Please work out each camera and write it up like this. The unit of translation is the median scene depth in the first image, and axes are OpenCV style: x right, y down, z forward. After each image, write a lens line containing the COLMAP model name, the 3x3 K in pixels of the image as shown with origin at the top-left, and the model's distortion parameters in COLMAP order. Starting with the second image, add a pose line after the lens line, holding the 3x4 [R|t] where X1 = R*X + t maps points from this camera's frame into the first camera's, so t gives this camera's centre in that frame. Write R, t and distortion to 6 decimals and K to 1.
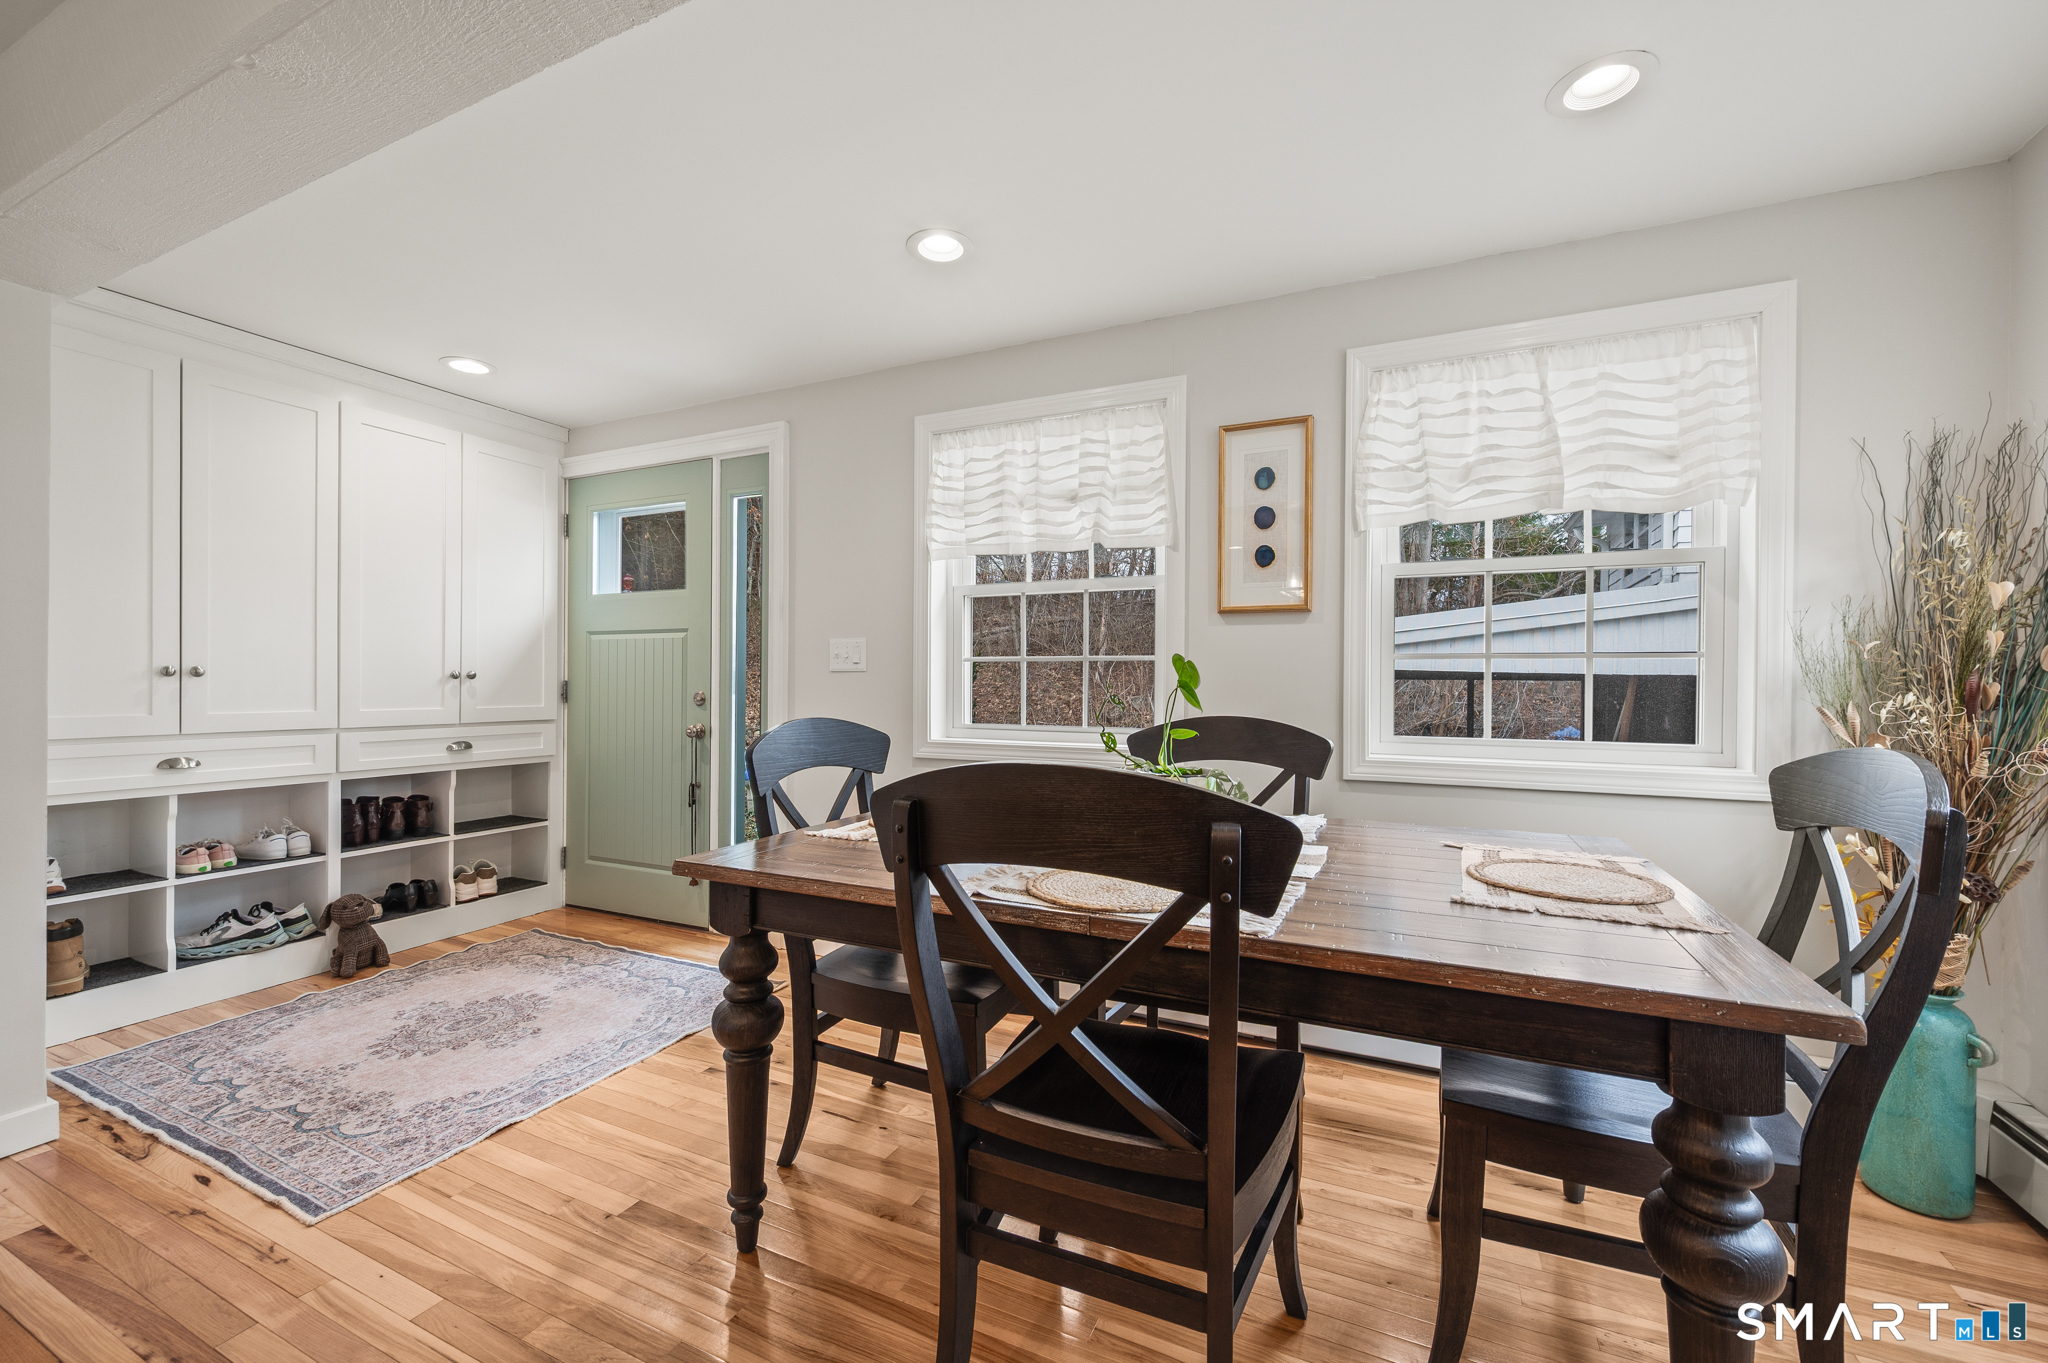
lens RADIAL K [[845.3, 0, 1018.9], [0, 845.3, 679.5], [0, 0, 1]] dist [0.001287, -0.000339]
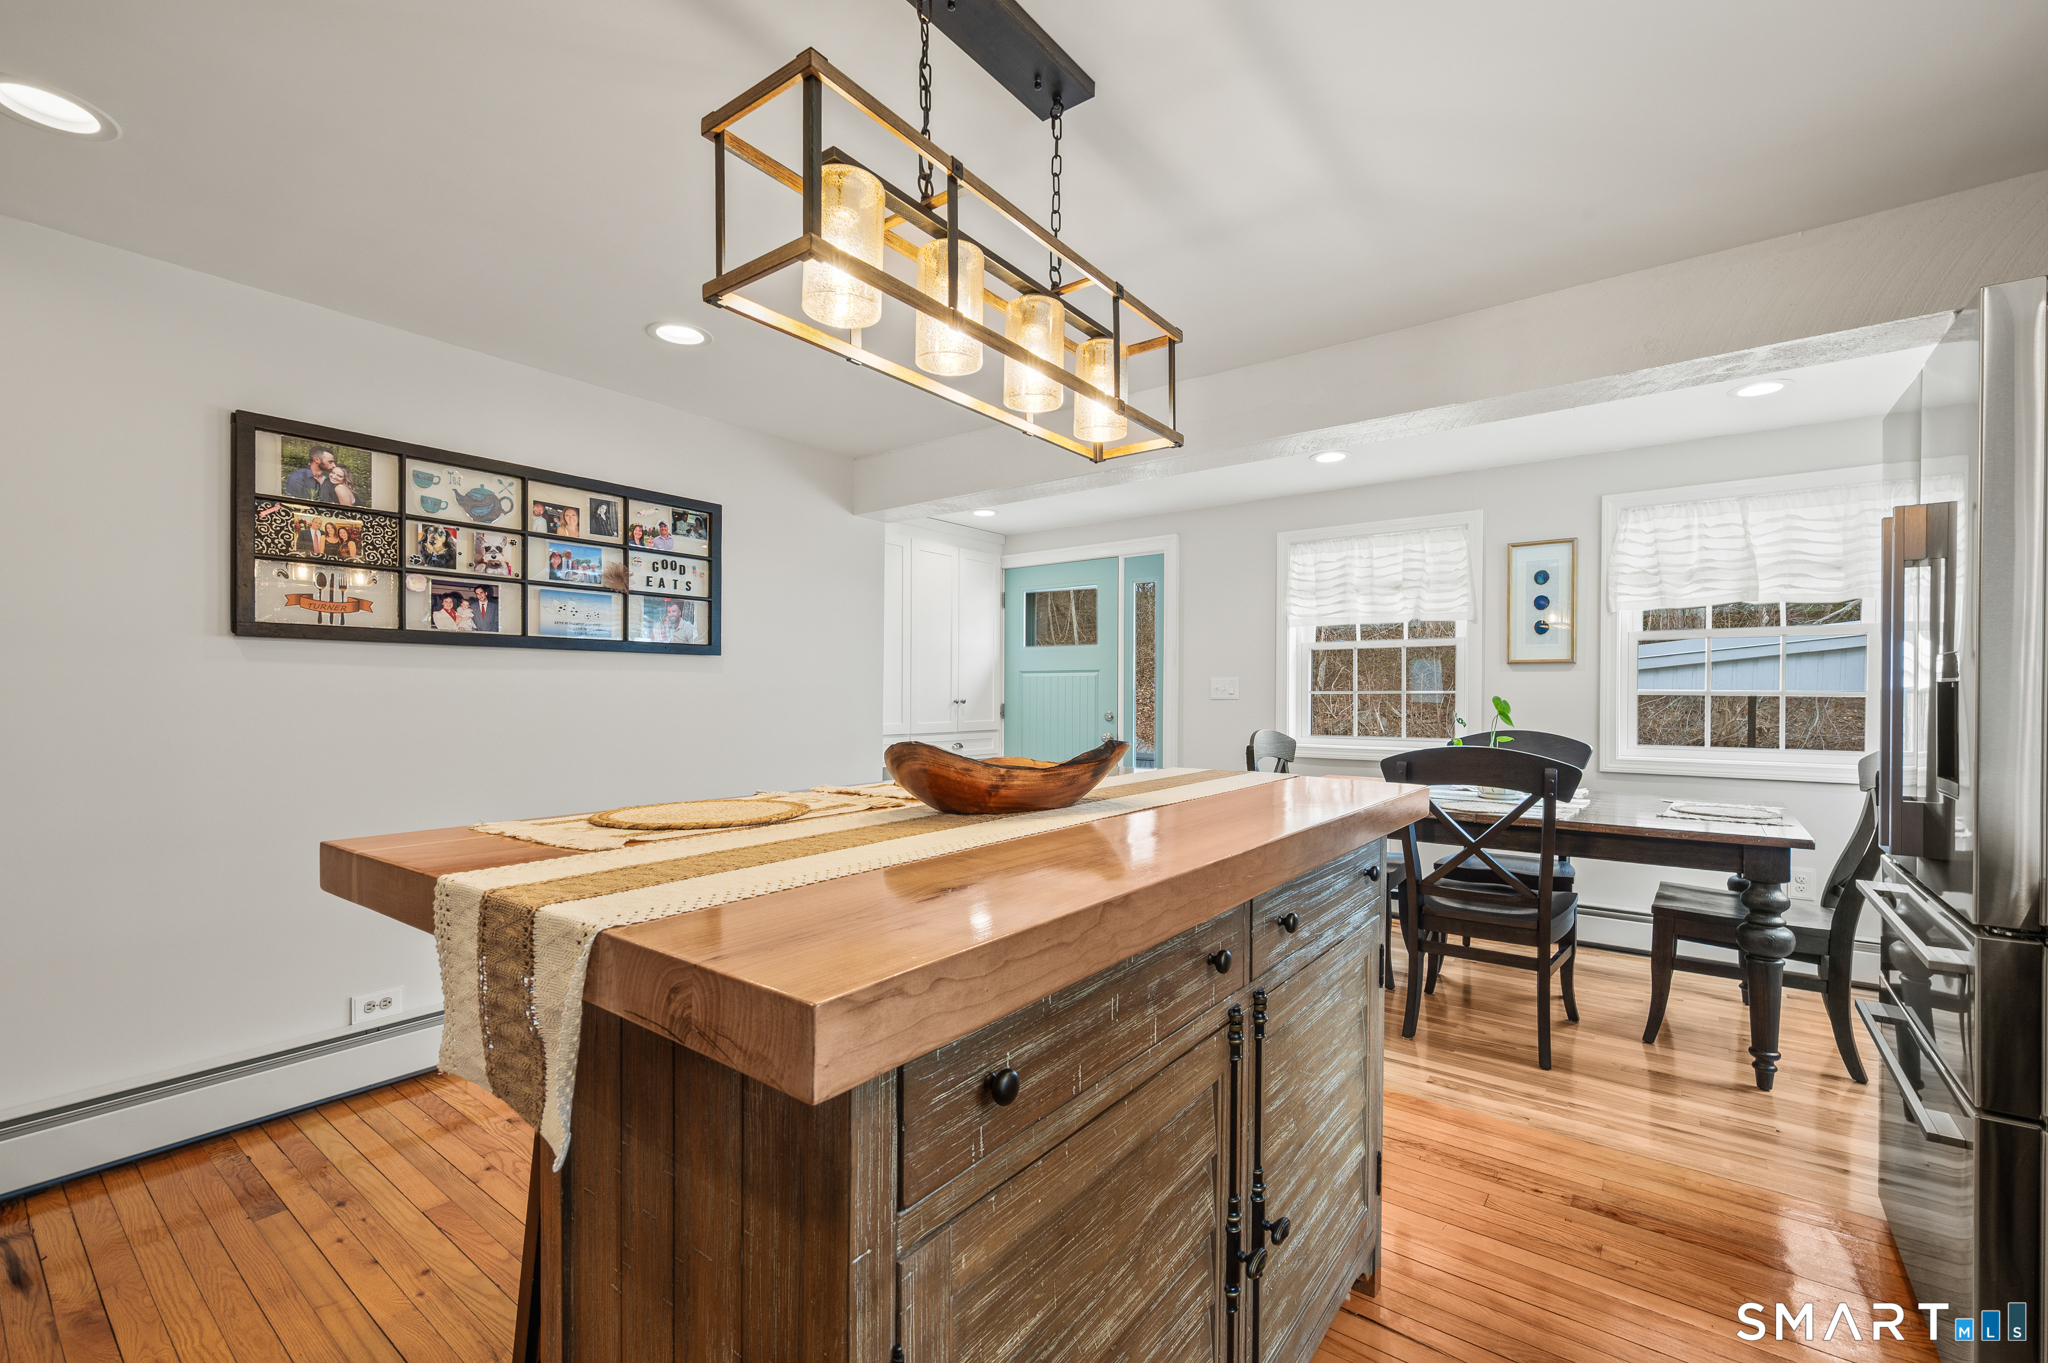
lens RADIAL K [[885.2, 0, 969.0], [0, 885.2, 695.5], [0, 0, 1]] dist [-0.000872, -0.000586]
pose [[0.968002, -0.002045, -0.250934, -0.334110], [0.002762, 0.999993, 0.002503, -0.029942], [0.250927, -0.003116, 0.968001, -0.873038]]
